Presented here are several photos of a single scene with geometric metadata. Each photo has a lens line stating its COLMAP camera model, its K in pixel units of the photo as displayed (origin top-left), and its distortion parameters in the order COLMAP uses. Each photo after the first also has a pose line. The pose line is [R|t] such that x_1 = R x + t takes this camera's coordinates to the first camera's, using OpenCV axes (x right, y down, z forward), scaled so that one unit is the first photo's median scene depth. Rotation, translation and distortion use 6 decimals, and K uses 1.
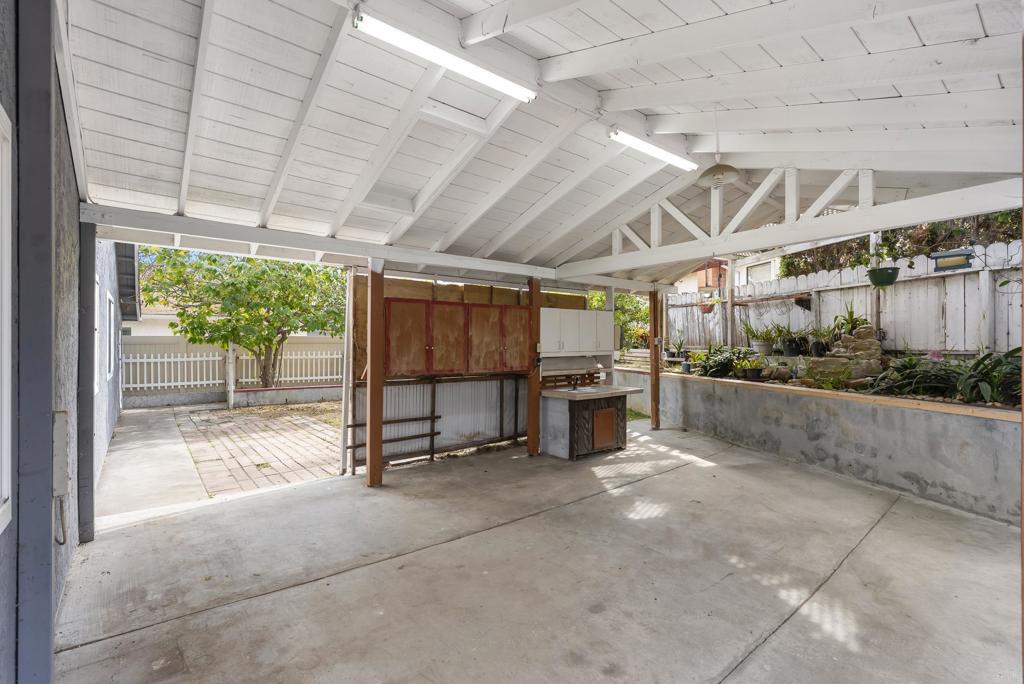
lens RADIAL K [[465.9, 0, 507.1], [0, 465.9, 345.7], [0, 0, 1]] dist [-0.009277, 0.003458]
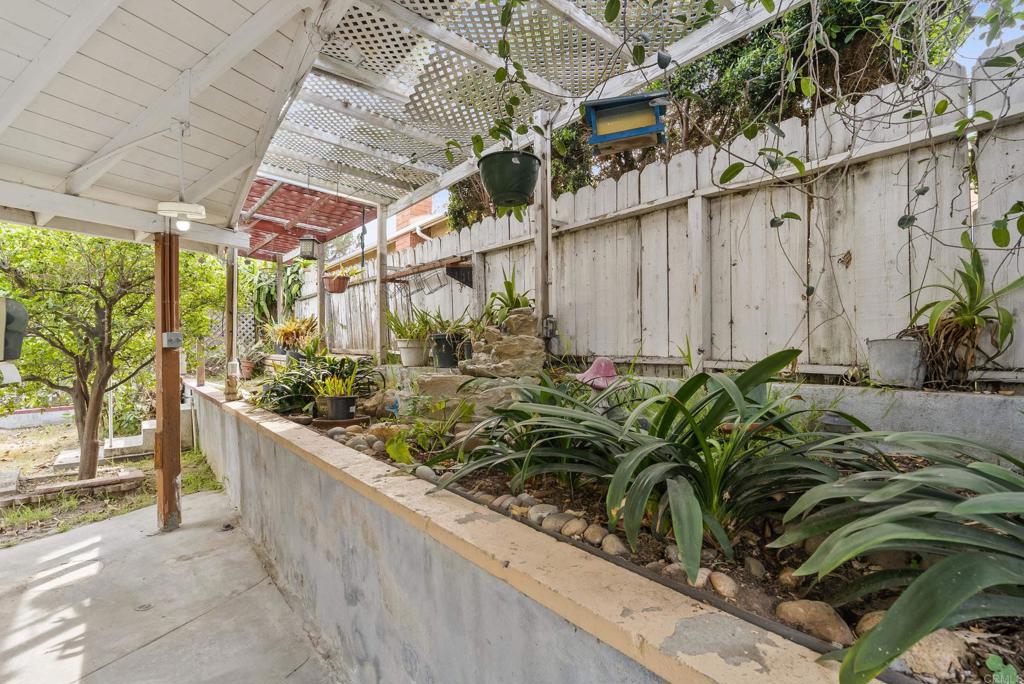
lens RADIAL K [[500.8, 0, 513.2], [0, 500.8, 346.5], [0, 0, 1]] dist [0.001391, 0.000206]
pose [[0.906839, -0.004049, 0.421459, 0.695879], [0.005811, 0.999979, -0.002896, -0.000341], [-0.421438, 0.005076, 0.906843, 0.661719]]
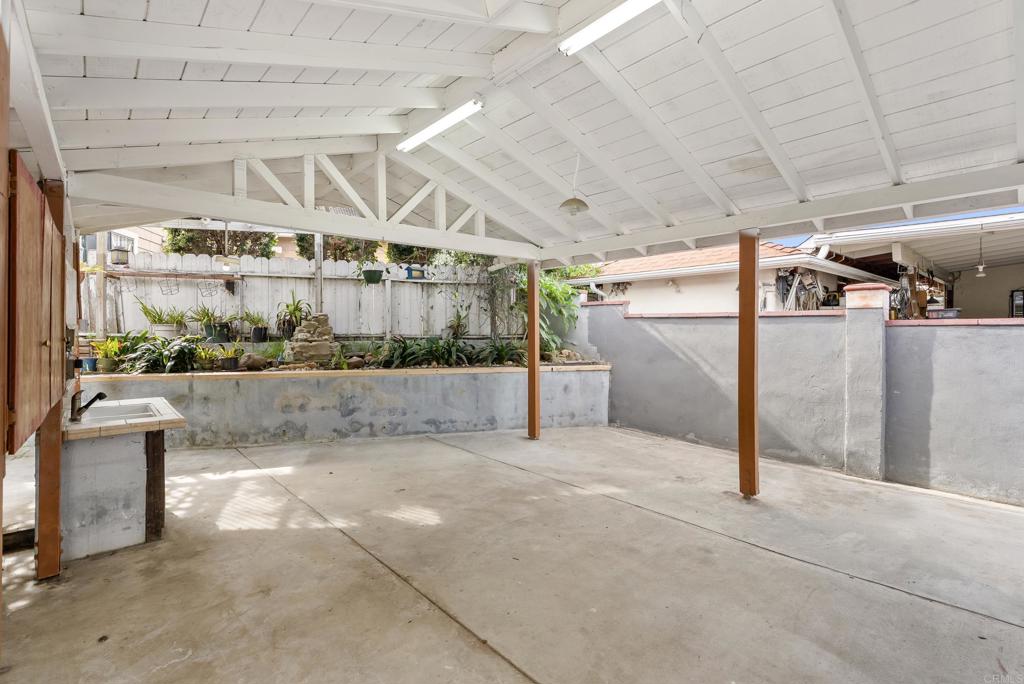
lens RADIAL K [[465.9, 0, 518.2], [0, 465.9, 335.1], [0, 0, 1]] dist [-0.009277, 0.003458]
pose [[-0.058439, -0.013549, 0.998199, -0.541328], [0.001669, 0.999905, 0.013670, -0.005398], [-0.998290, 0.002465, -0.058411, 0.750324]]
